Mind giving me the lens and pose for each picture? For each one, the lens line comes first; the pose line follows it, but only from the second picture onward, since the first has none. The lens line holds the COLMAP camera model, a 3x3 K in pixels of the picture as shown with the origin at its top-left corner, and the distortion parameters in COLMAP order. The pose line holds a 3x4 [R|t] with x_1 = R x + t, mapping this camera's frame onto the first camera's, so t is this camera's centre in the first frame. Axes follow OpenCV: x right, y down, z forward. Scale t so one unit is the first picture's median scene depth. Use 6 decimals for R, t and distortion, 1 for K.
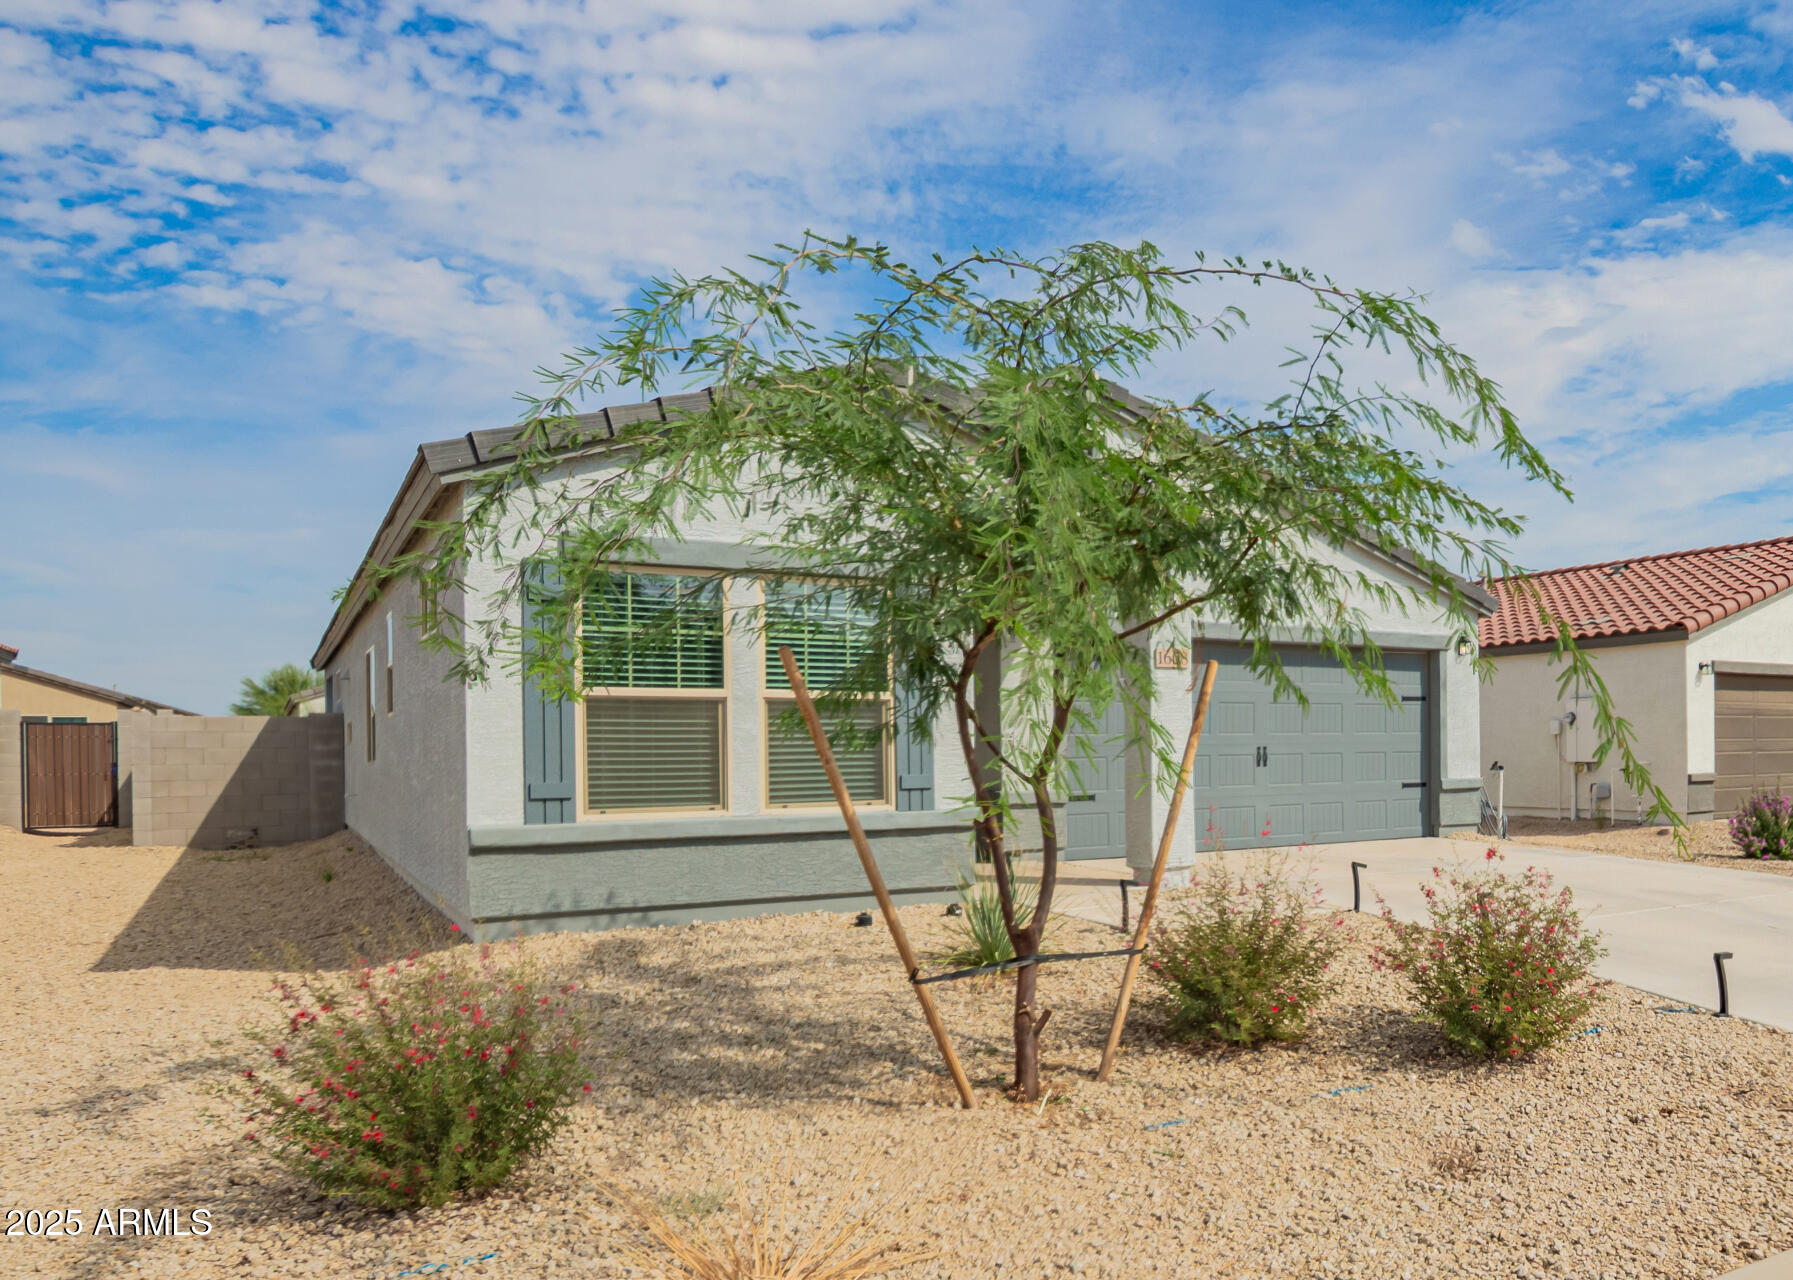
lens RADIAL K [[1610.2, 0, 896.5], [0, 1610.2, 640.0], [0, 0, 1]] dist [-0.000060, 0.002482]
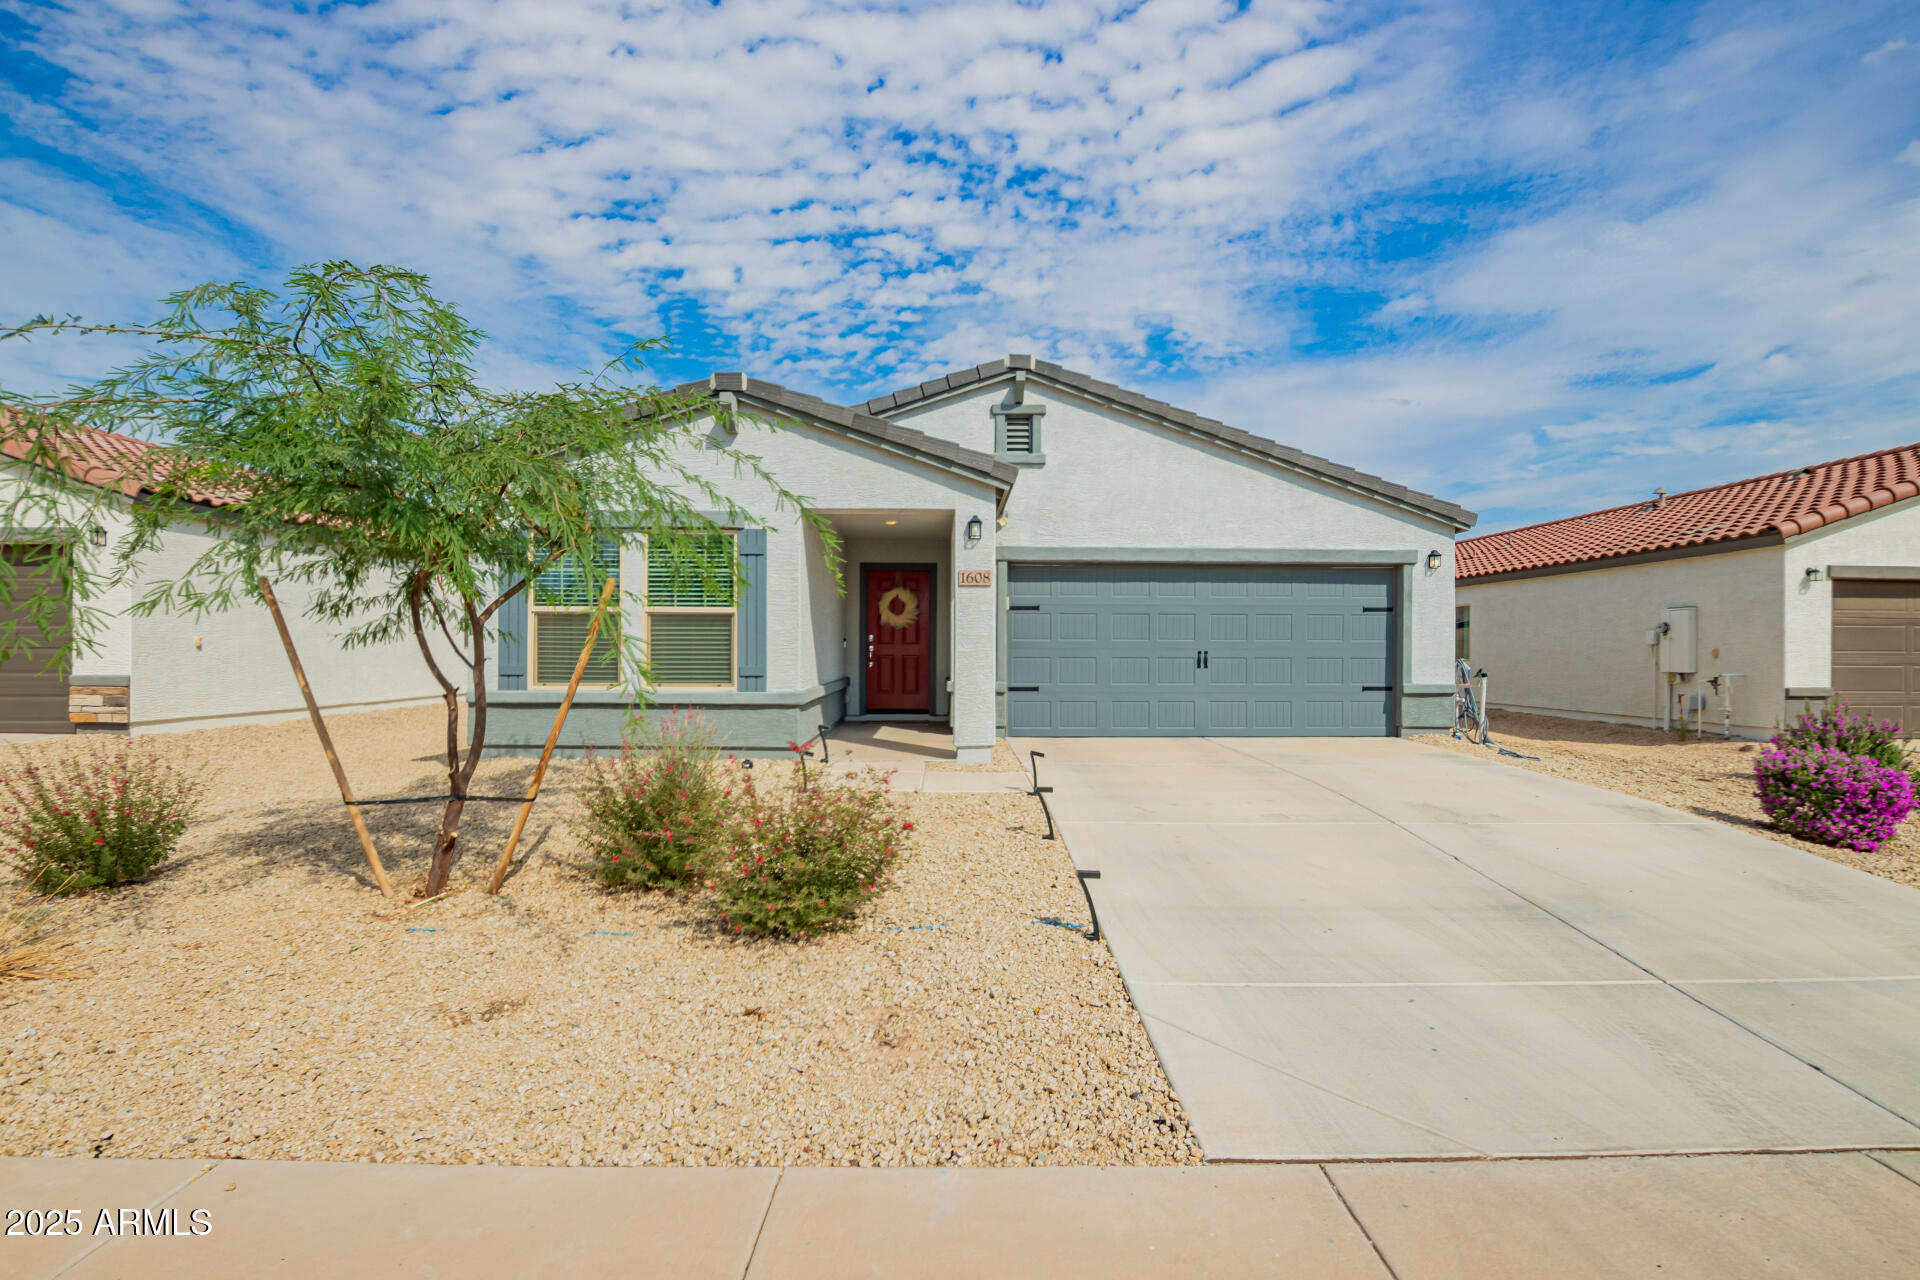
lens RADIAL K [[1002.7, 0, 963.7], [0, 1002.7, 693.9], [0, 0, 1]] dist [0.000454, 0.001083]
pose [[0.830132, 0.038534, -0.556233, 0.217438], [0.023716, 0.994266, 0.104274, 0.007369], [0.557062, -0.099752, 0.824458, 0.130468]]
